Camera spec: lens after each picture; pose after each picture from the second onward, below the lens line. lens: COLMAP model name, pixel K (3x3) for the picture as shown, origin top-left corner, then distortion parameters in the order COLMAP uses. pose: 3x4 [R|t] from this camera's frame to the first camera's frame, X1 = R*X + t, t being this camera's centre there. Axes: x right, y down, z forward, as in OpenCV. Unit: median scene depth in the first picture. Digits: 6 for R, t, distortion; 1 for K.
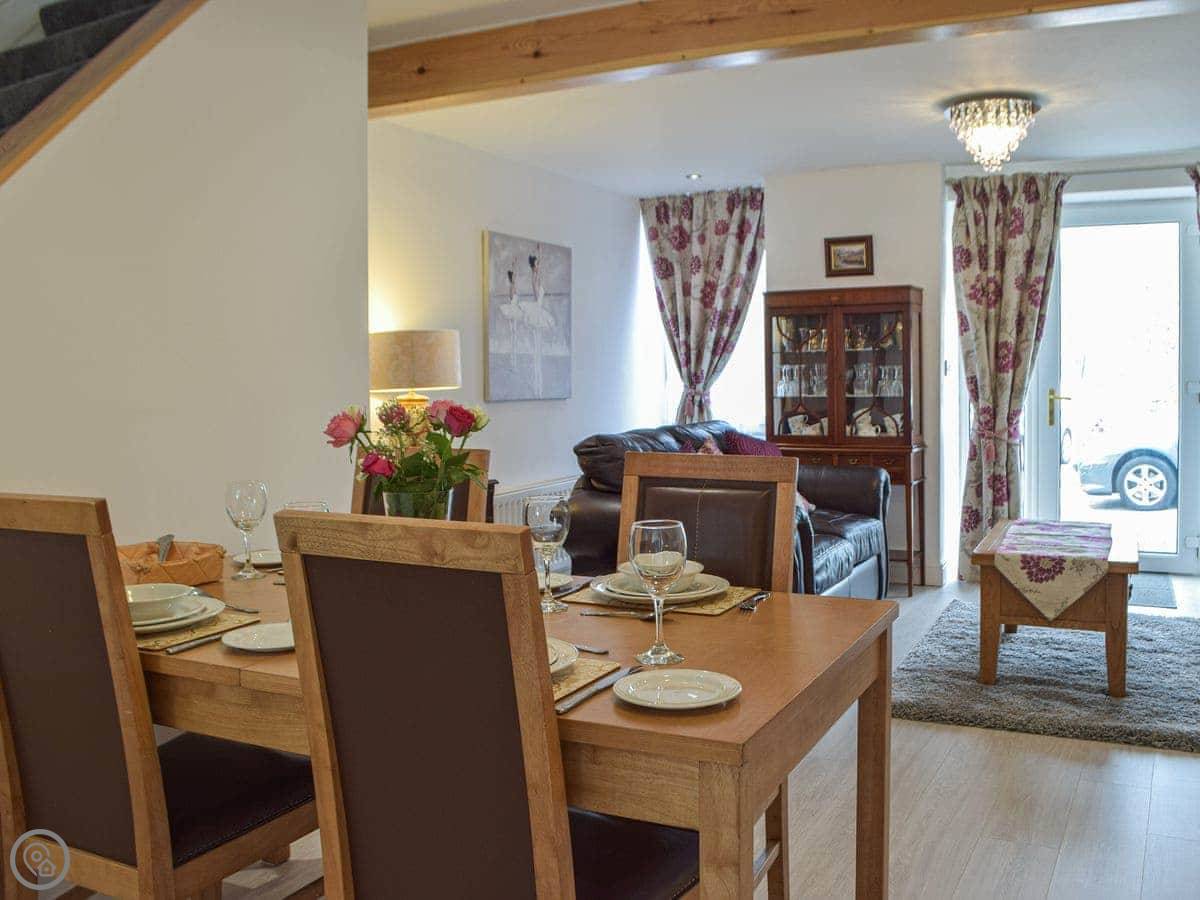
lens RADIAL K [[1145.4, 0, 597.7], [0, 1145.4, 448.5], [0, 0, 1]] dist [-0.095529, -0.002043]
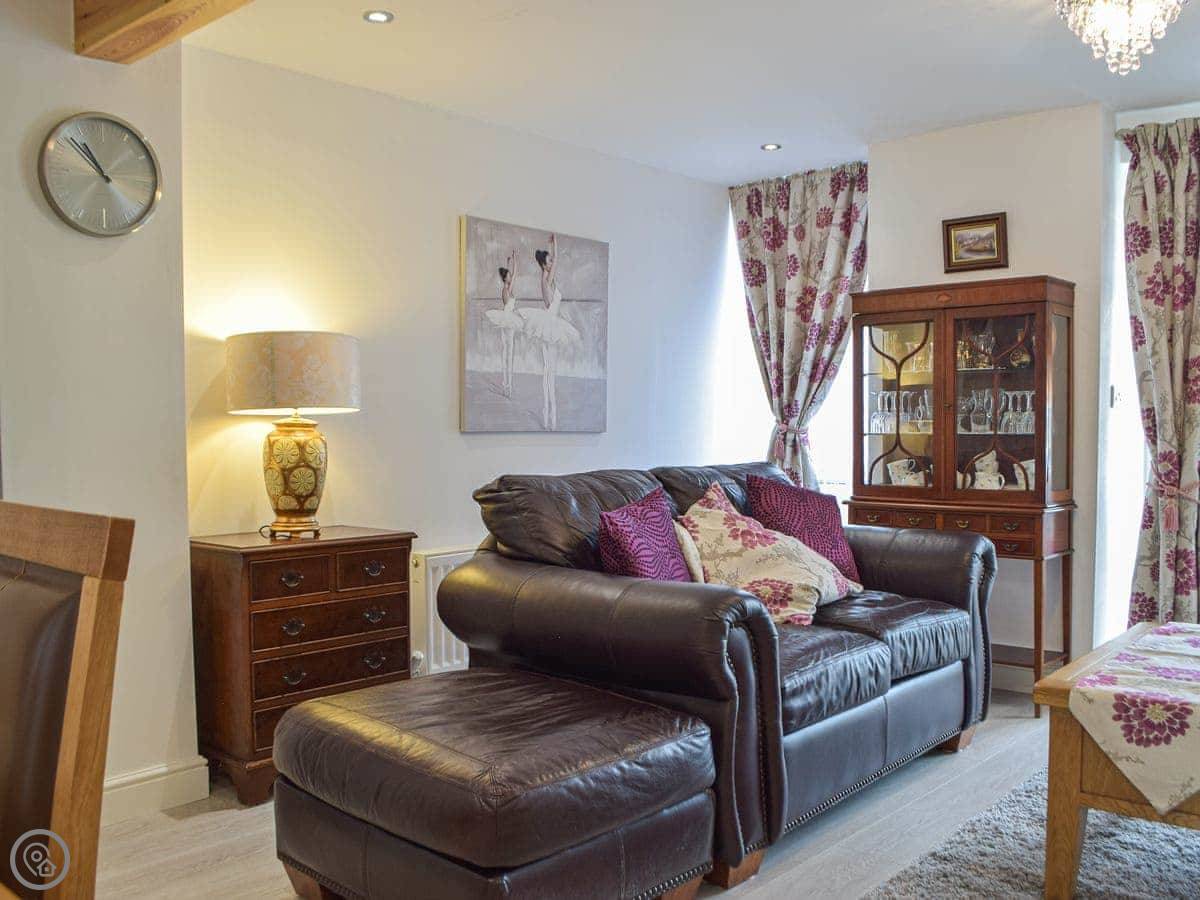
lens RADIAL K [[1116.6, 0, 586.3], [0, 1116.6, 494.6], [0, 0, 1]] dist [-0.084192, 0.004177]
pose [[0.965806, 0.026902, -0.257867, 0.169825], [-0.027387, 0.999623, 0.001711, -0.001715], [0.257816, 0.005410, 0.966179, 0.257227]]
